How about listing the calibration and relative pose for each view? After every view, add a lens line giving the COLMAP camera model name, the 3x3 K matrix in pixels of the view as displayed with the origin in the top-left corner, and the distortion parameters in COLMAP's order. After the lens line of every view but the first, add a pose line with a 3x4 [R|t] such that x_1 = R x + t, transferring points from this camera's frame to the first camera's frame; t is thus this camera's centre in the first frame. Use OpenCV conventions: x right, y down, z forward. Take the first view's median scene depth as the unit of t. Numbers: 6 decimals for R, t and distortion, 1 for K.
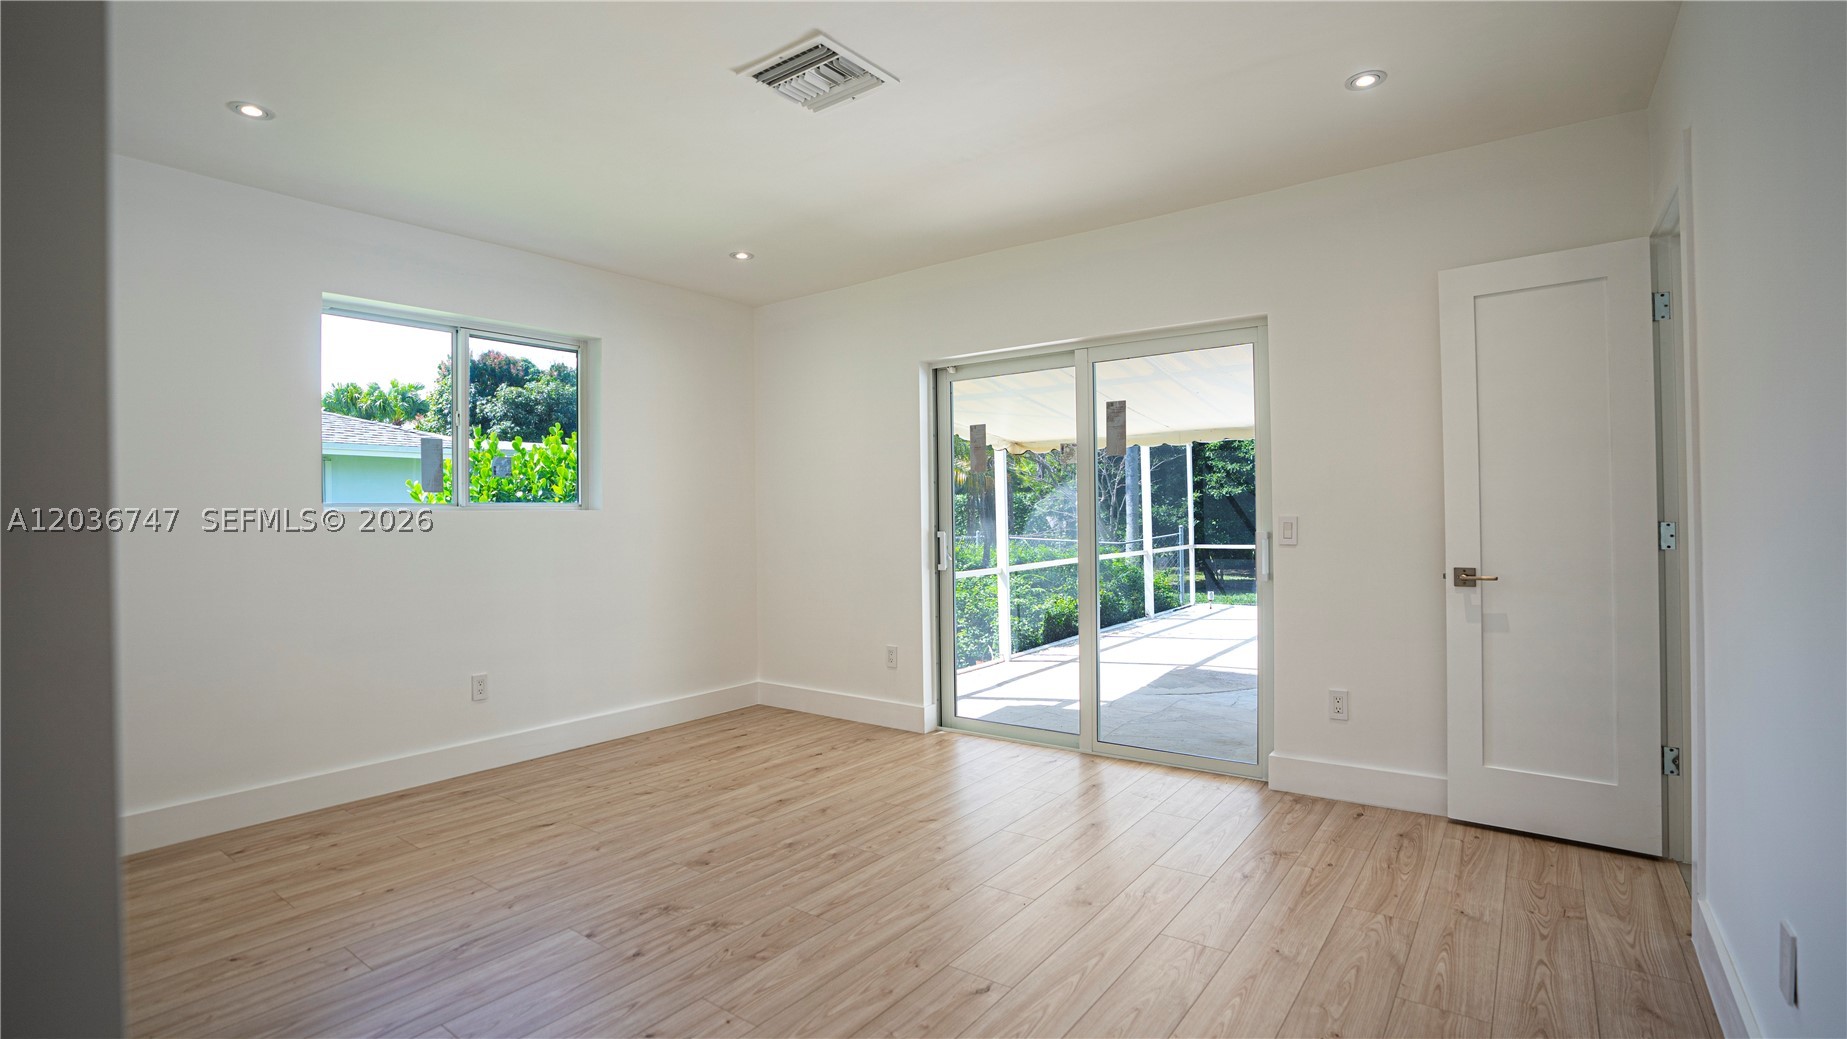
lens RADIAL K [[855.8, 0, 939.1], [0, 855.8, 521.0], [0, 0, 1]] dist [-0.060125, 0.020242]
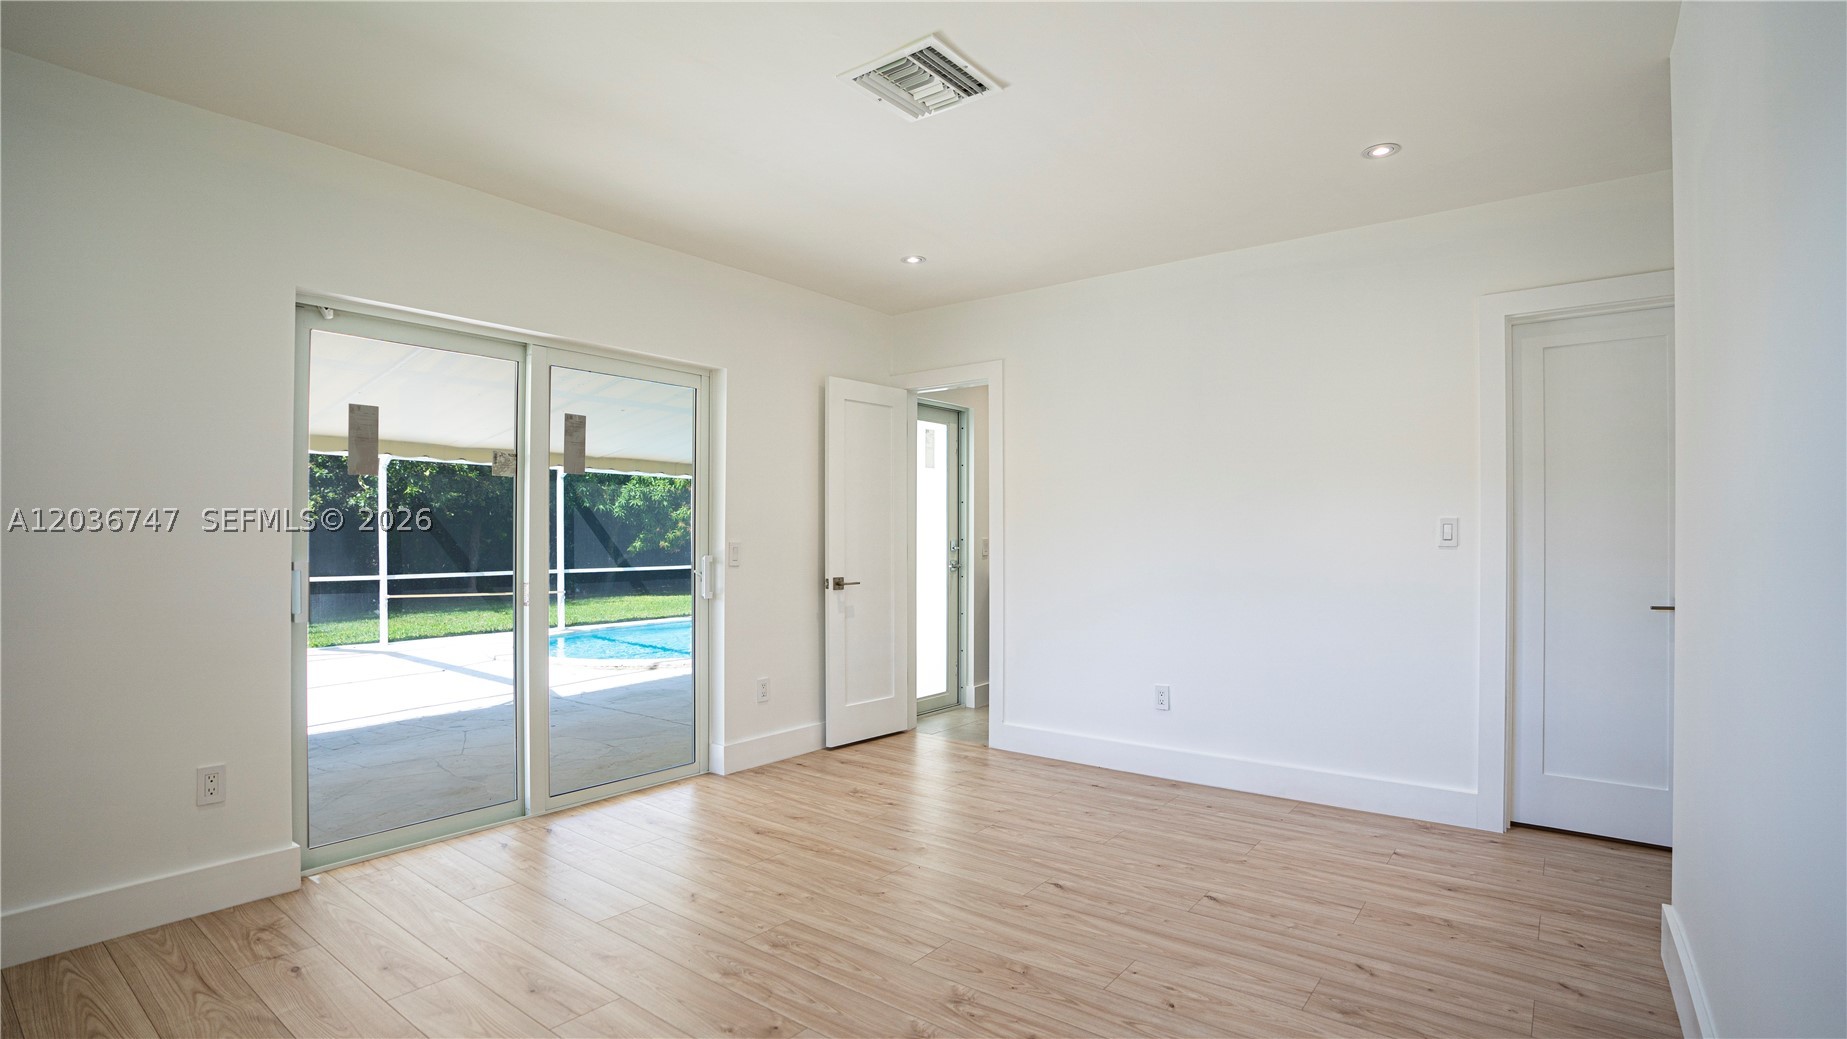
lens RADIAL K [[855.8, 0, 922.4], [0, 855.8, 523.8], [0, 0, 1]] dist [-0.060125, 0.020242]
pose [[0.032794, 0.032788, 0.998924, -0.808988], [0.003810, 0.999450, -0.032930, 0.009658], [-0.999455, 0.004886, 0.032651, 0.704908]]
